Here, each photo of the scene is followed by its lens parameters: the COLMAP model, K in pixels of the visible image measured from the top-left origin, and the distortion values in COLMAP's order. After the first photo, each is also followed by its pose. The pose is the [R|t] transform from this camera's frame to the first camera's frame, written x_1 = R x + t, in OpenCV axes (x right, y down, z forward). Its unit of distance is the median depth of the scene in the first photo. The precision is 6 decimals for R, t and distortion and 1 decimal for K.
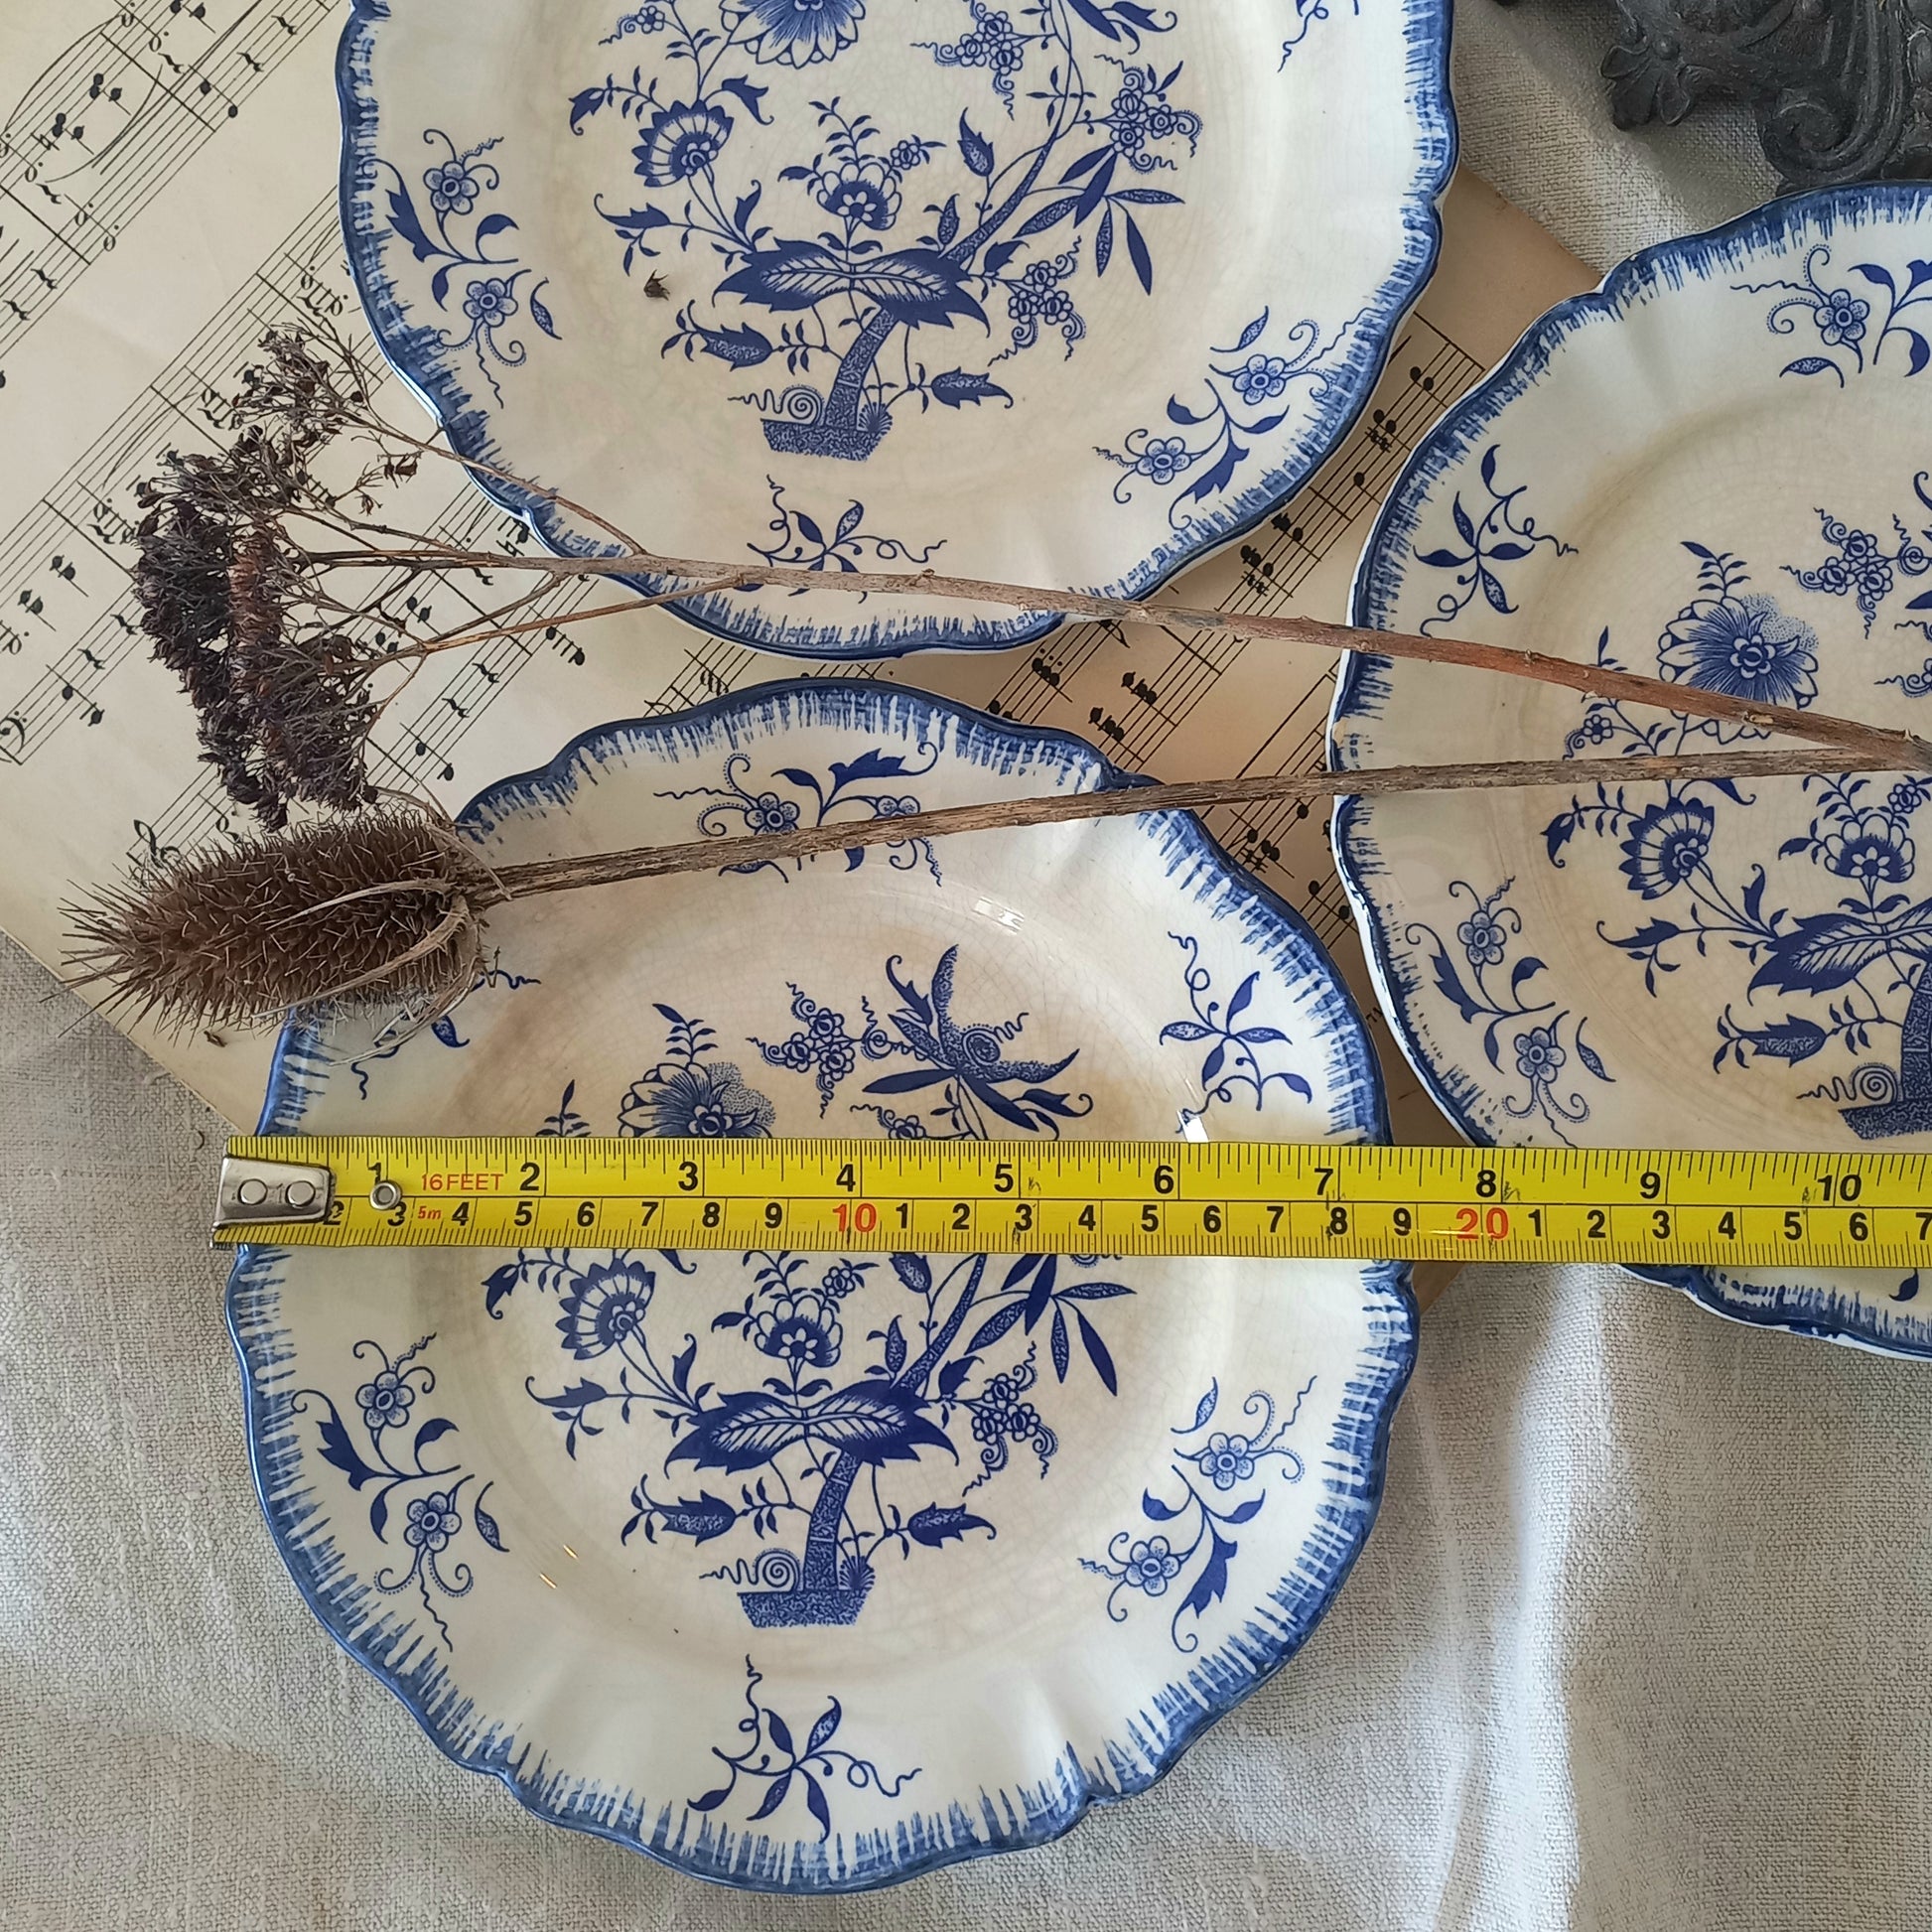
lens RADIAL K [[2209.1, 0, 1016.2], [0, 2209.1, 940.1], [0, 0, 1]] dist [0.069649, -0.152084]
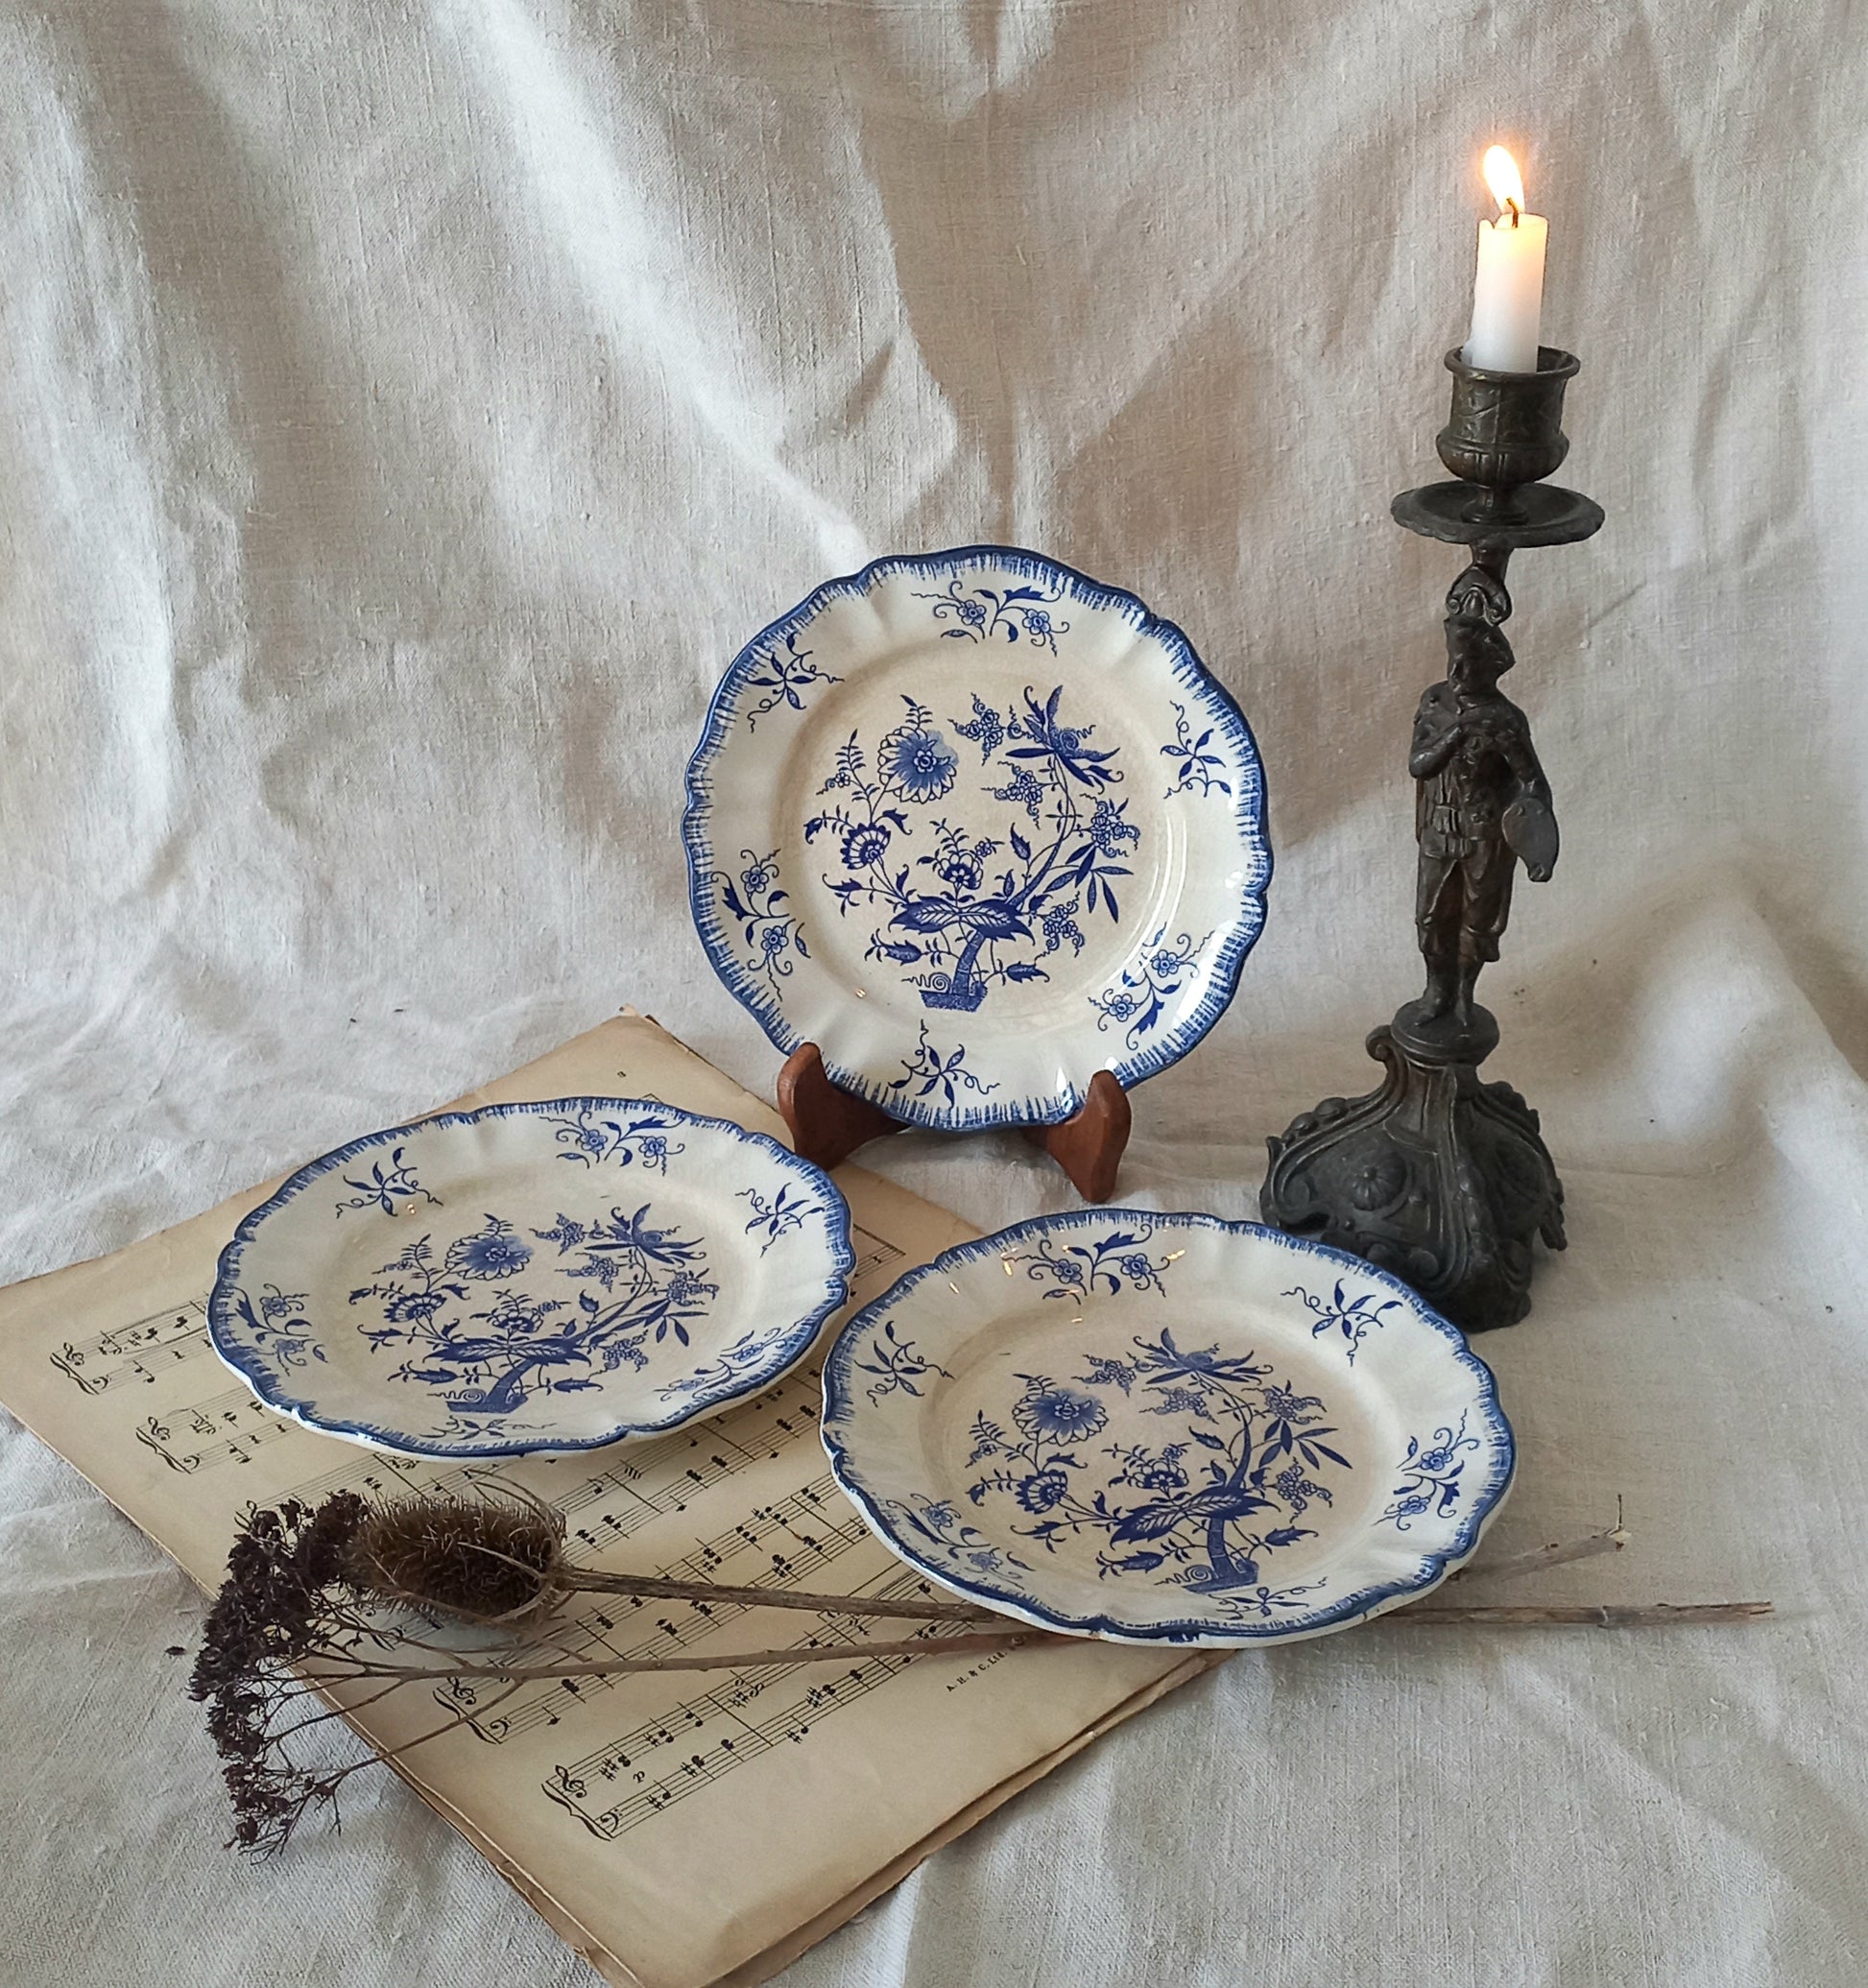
lens RADIAL K [[2573.6, 0, 1004.0], [0, 2573.6, 990.6], [0, 0, 1]] dist [0.064128, -0.366151]
pose [[0.989425, 0.128993, -0.066331, 0.105807], [-0.096467, 0.926702, 0.363204, -0.563268], [0.108320, -0.352965, 0.929345, -1.166730]]
